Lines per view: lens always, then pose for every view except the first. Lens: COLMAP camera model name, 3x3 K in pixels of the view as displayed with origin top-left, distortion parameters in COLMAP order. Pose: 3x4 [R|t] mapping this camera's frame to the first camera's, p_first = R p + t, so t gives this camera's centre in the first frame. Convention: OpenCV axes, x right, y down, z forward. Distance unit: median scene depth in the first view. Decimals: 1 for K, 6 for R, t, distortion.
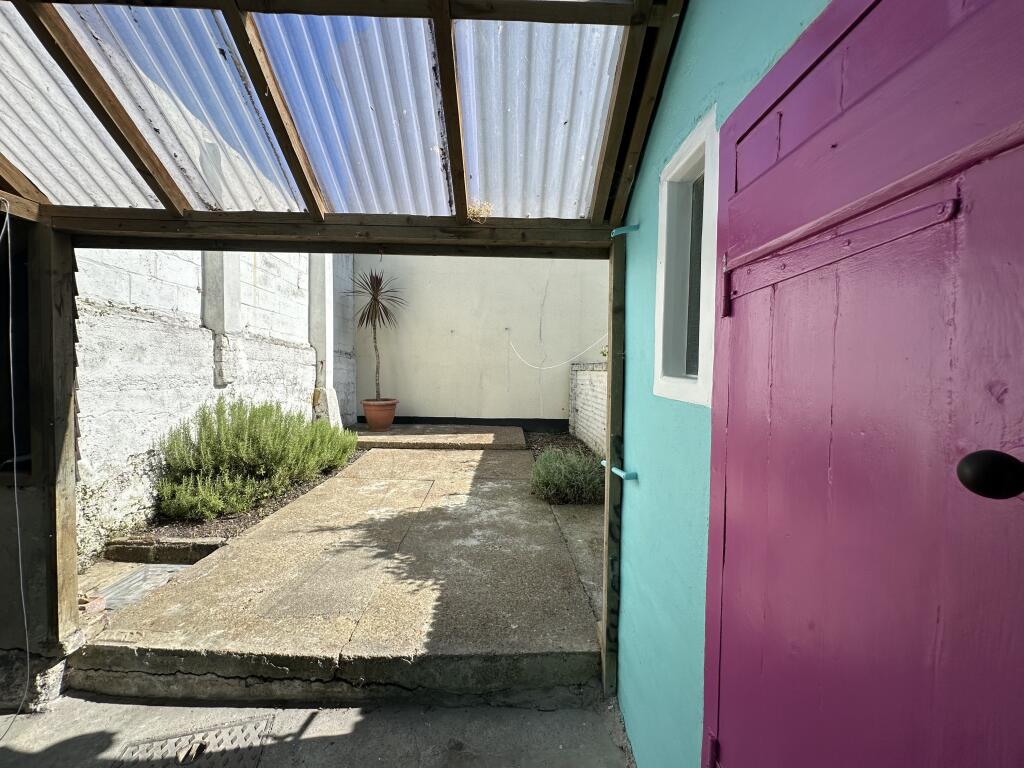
lens RADIAL K [[408.7, 0, 510.3], [0, 408.7, 384.3], [0, 0, 1]] dist [-0.000787, 0.000047]
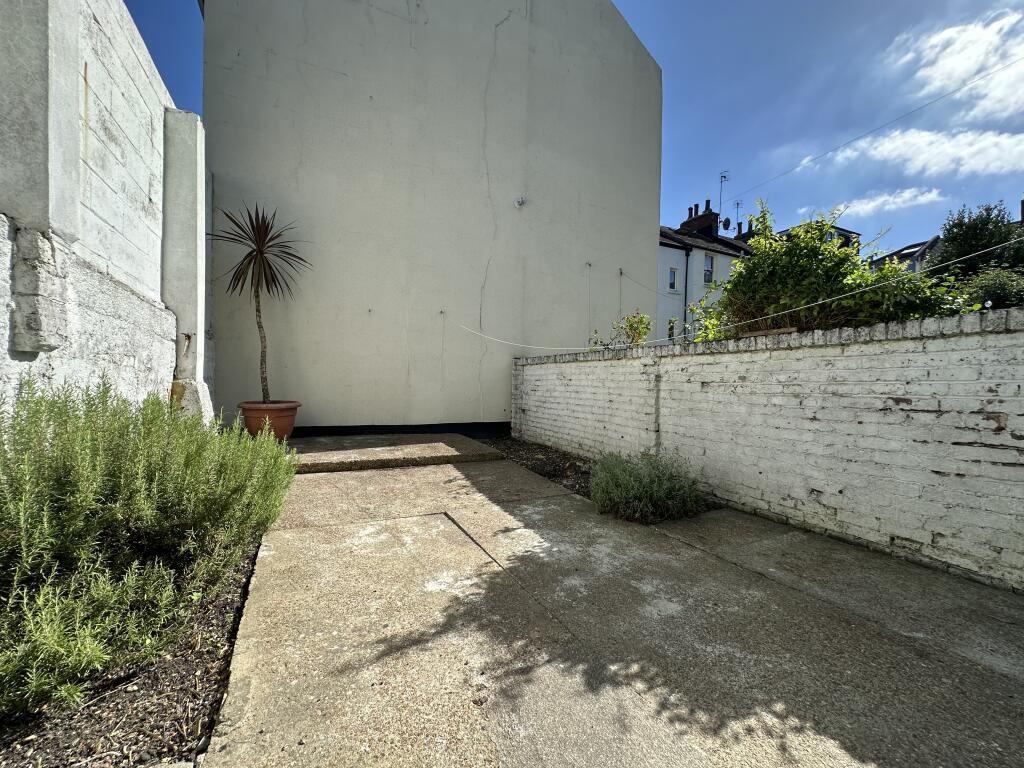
lens RADIAL K [[408.7, 0, 510.3], [0, 408.7, 384.3], [0, 0, 1]] dist [-0.000787, 0.000047]
pose [[0.908473, 0.000046, 0.417943, -0.437313], [0.010271, 0.999695, -0.022438, 0.050293], [-0.417817, 0.024677, 0.908196, 0.414940]]
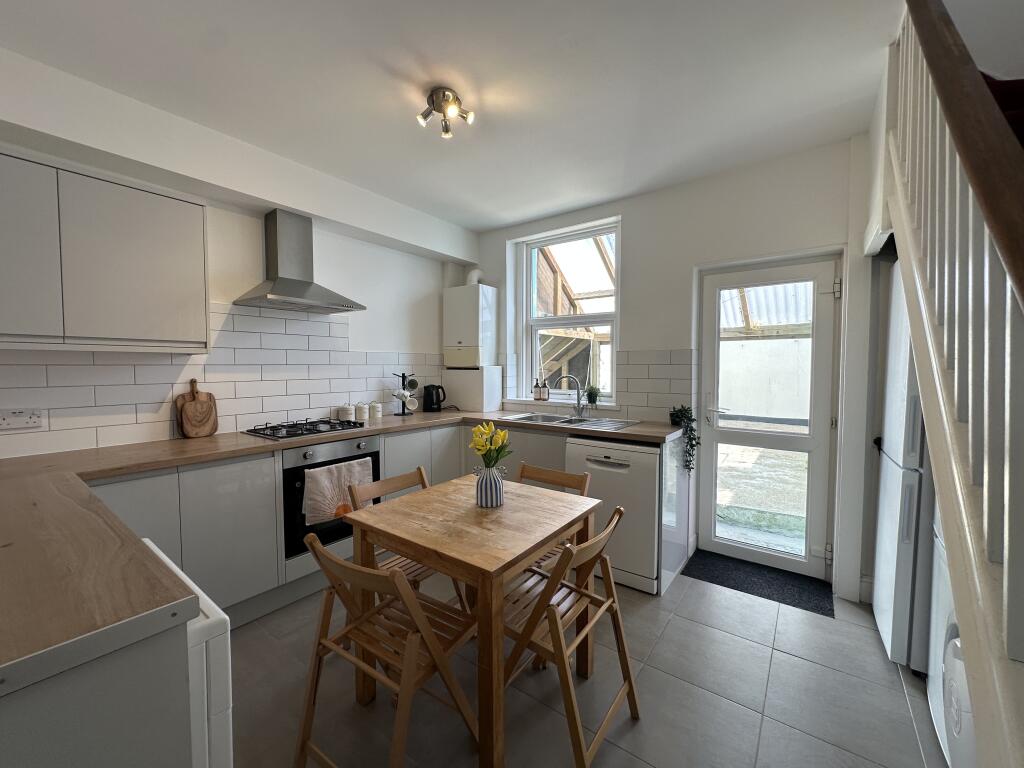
lens RADIAL K [[412.4, 0, 496.7], [0, 412.4, 384.1], [0, 0, 1]] dist [0.000049, 0.000030]
pose [[0.780602, 0.008204, -0.624975, 0.118584], [-0.006602, 0.999966, 0.004881, -0.028280], [0.624993, 0.000316, 0.780630, -0.884217]]
